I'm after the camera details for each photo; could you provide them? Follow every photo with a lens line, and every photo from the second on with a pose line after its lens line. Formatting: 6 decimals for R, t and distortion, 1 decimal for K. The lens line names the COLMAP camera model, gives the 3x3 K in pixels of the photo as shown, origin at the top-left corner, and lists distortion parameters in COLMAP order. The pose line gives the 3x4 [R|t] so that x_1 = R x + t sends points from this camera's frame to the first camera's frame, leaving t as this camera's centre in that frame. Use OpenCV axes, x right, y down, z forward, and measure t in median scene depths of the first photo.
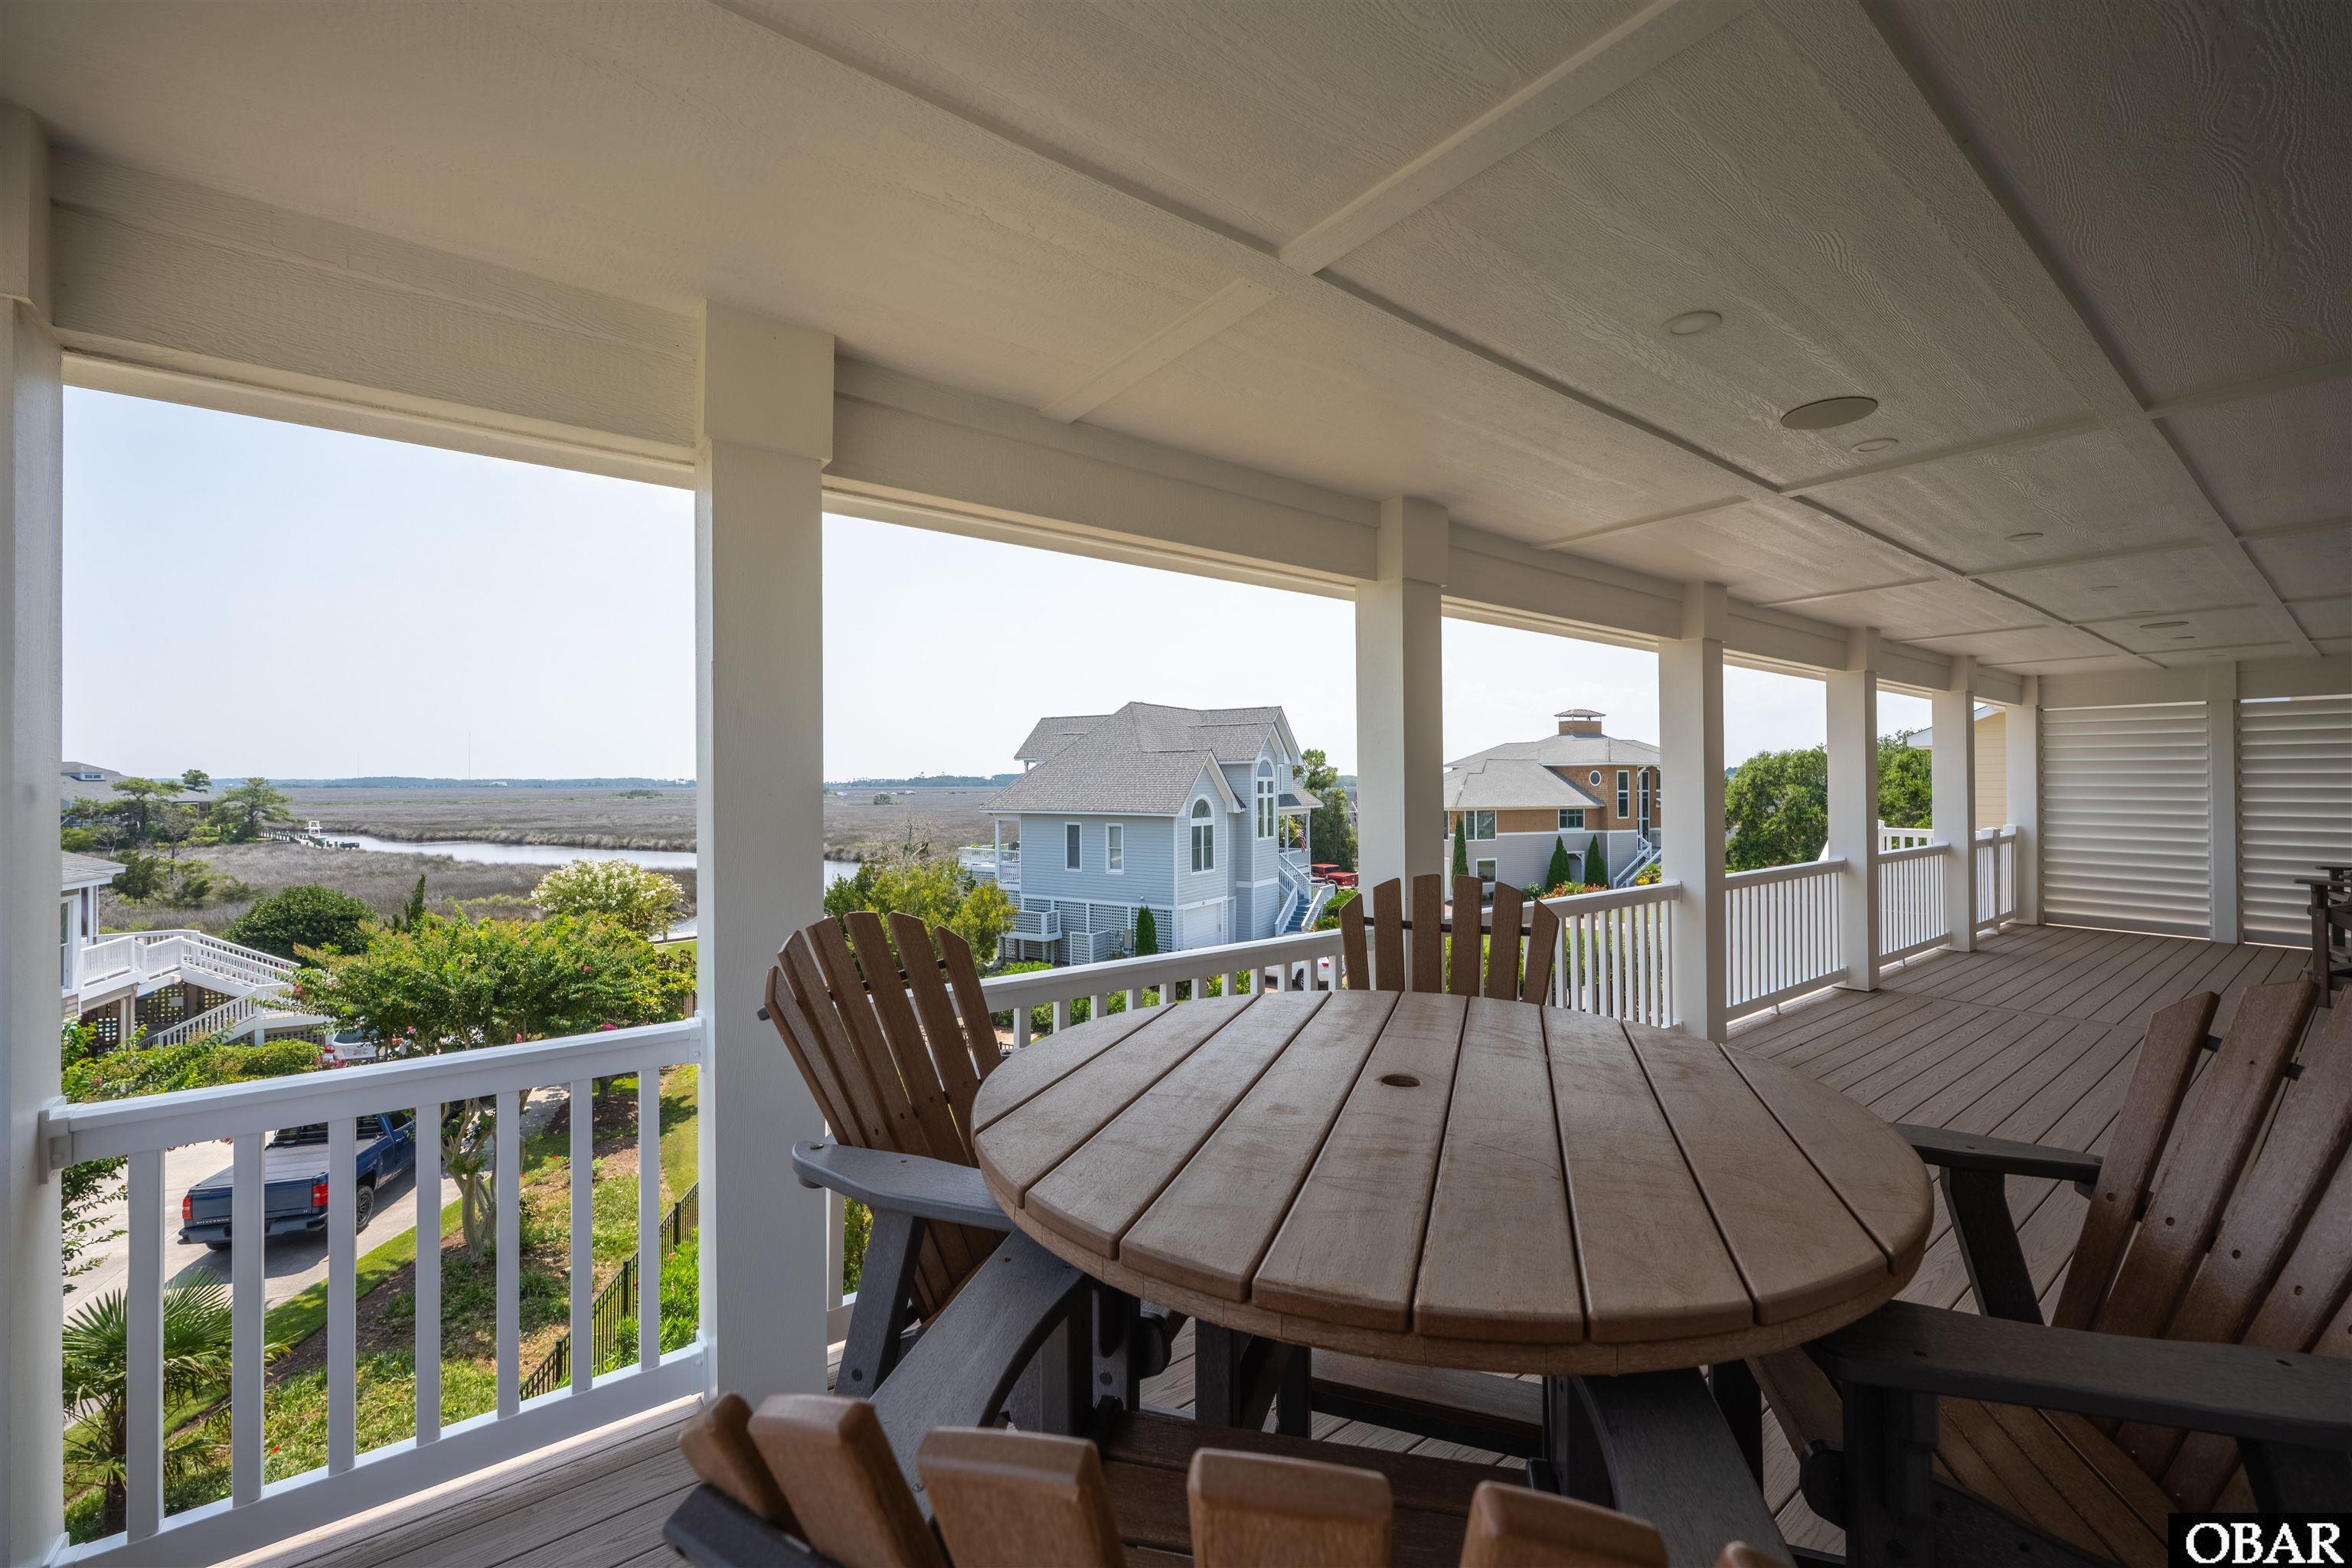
lens RADIAL K [[1032.1, 0, 1235.1], [0, 1032.1, 768.5], [0, 0, 1]] dist [-0.001247, -0.000886]
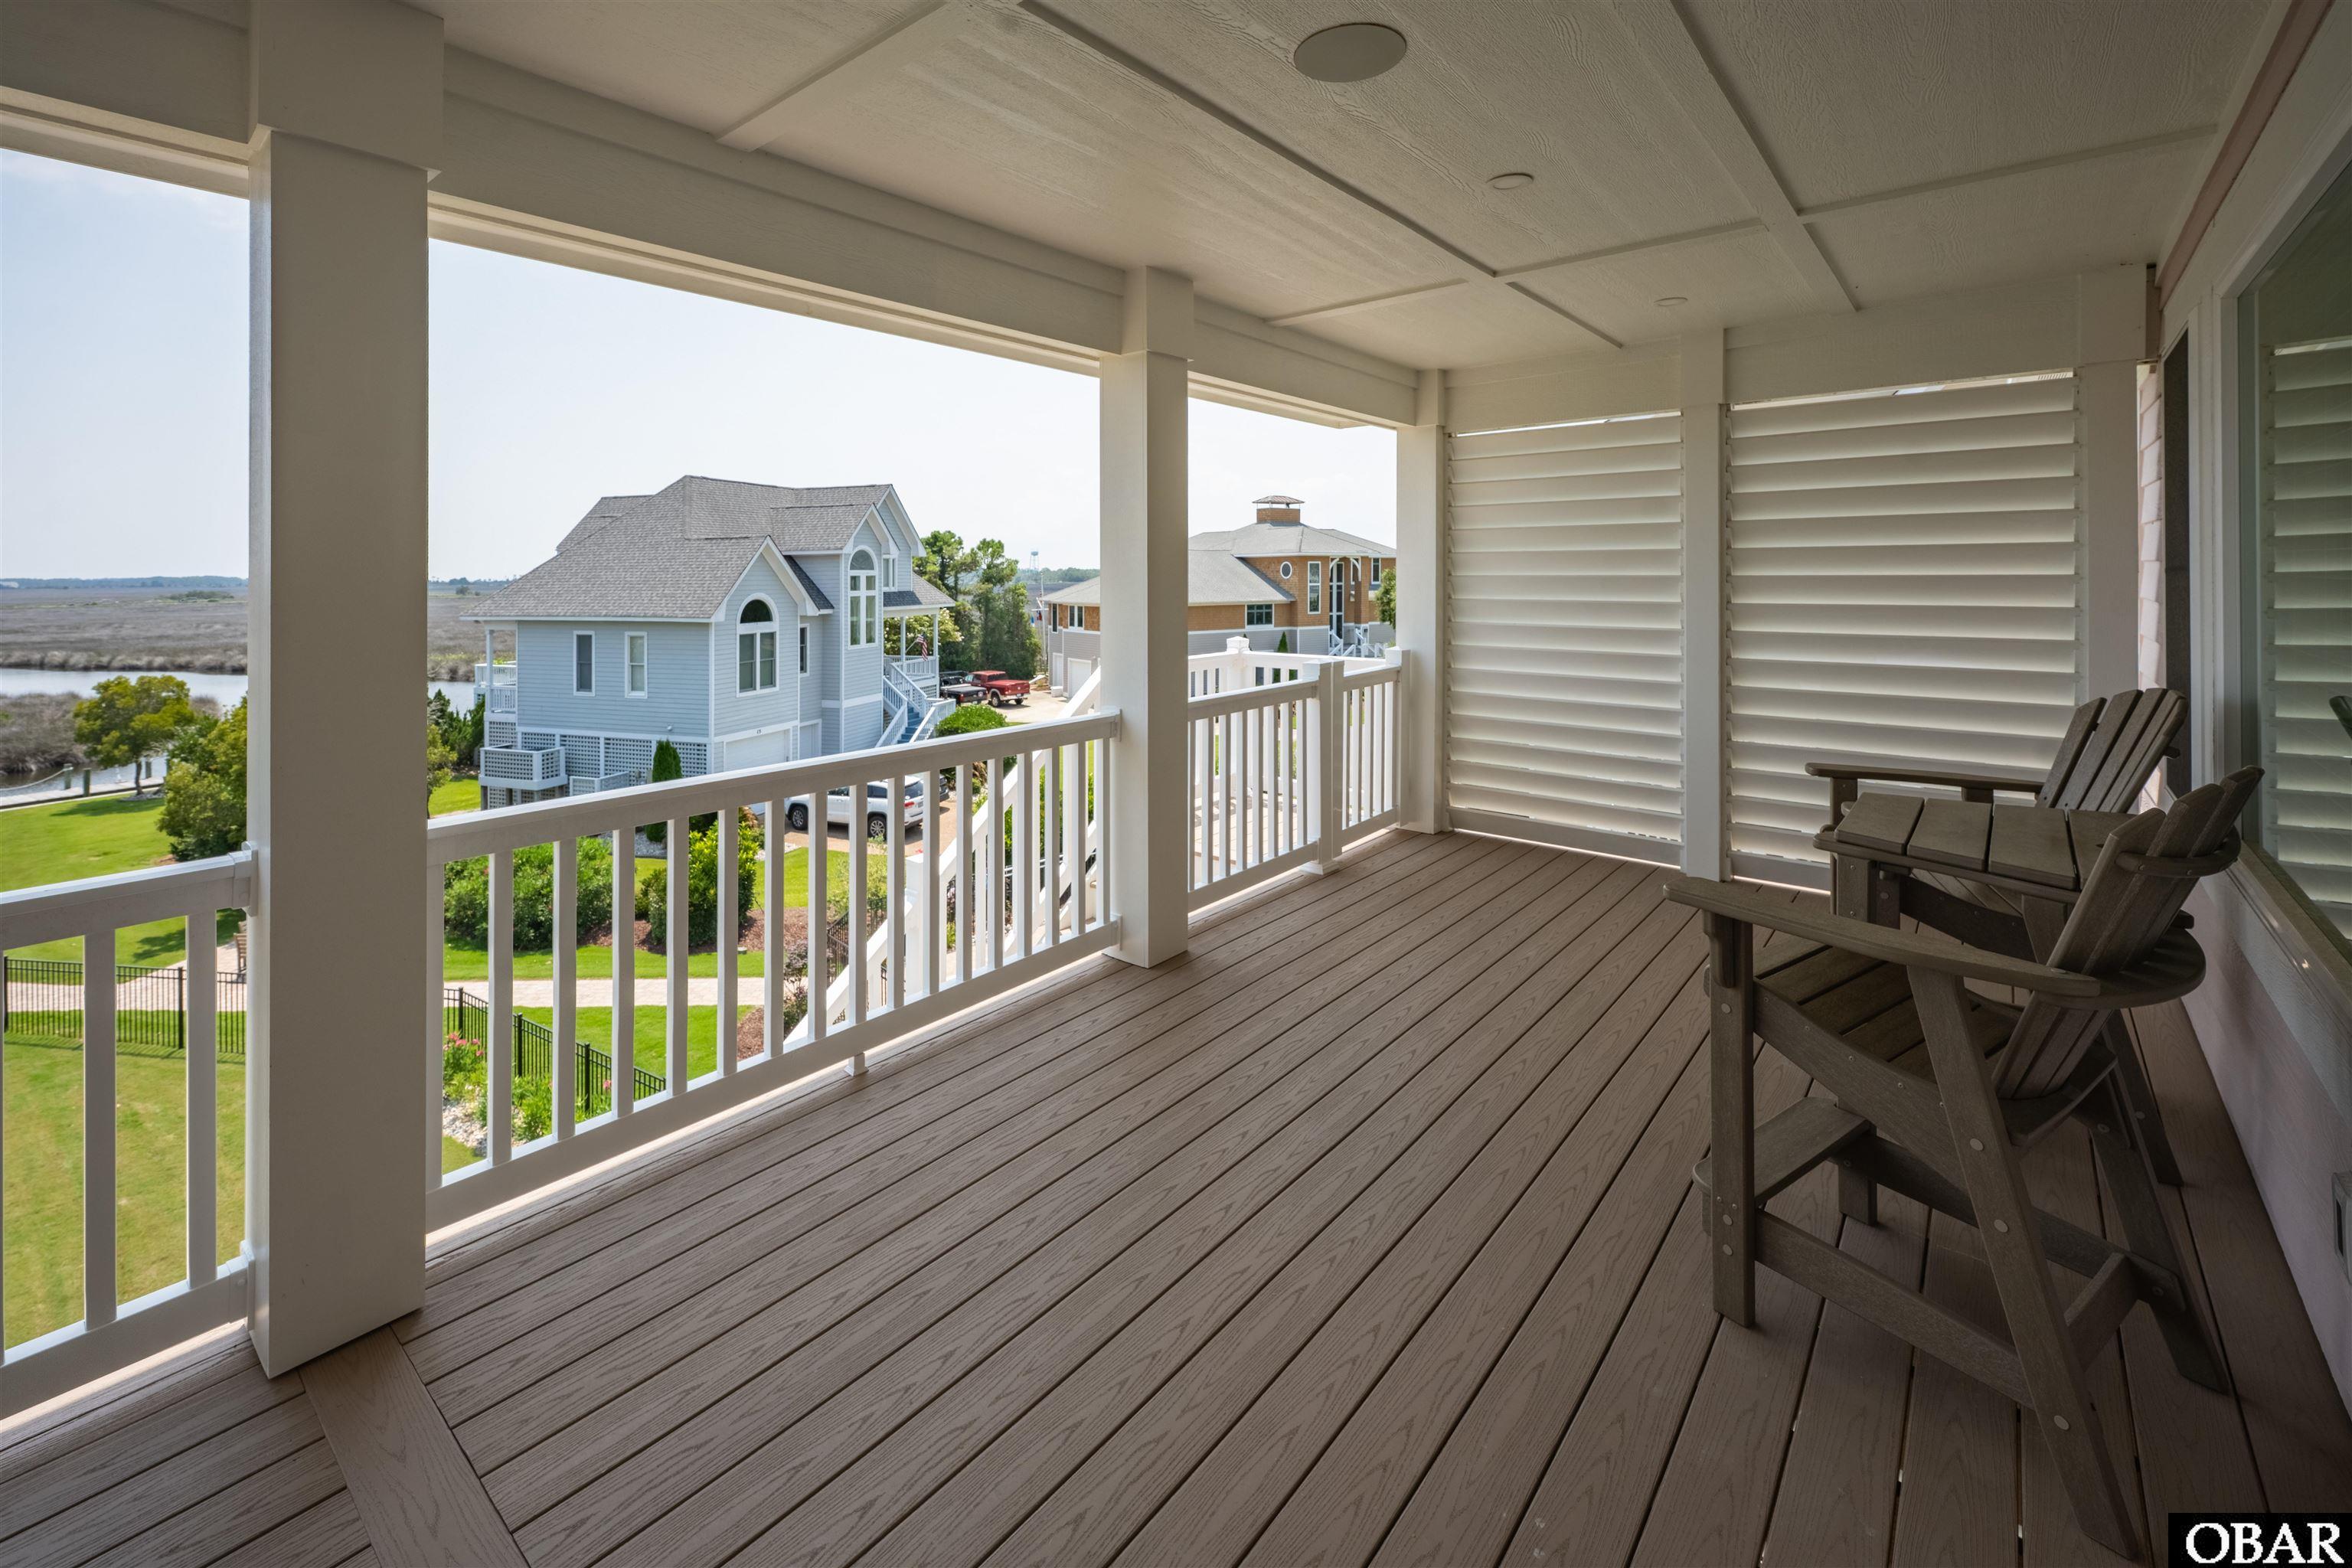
lens RADIAL K [[1032.1, 0, 1235.1], [0, 1032.1, 768.5], [0, 0, 1]] dist [-0.001247, -0.000886]
pose [[0.976449, -0.045039, 0.210994, 0.112278], [0.002622, 0.980373, 0.197136, 0.001032], [-0.215732, -0.191940, 0.957402, 0.097419]]
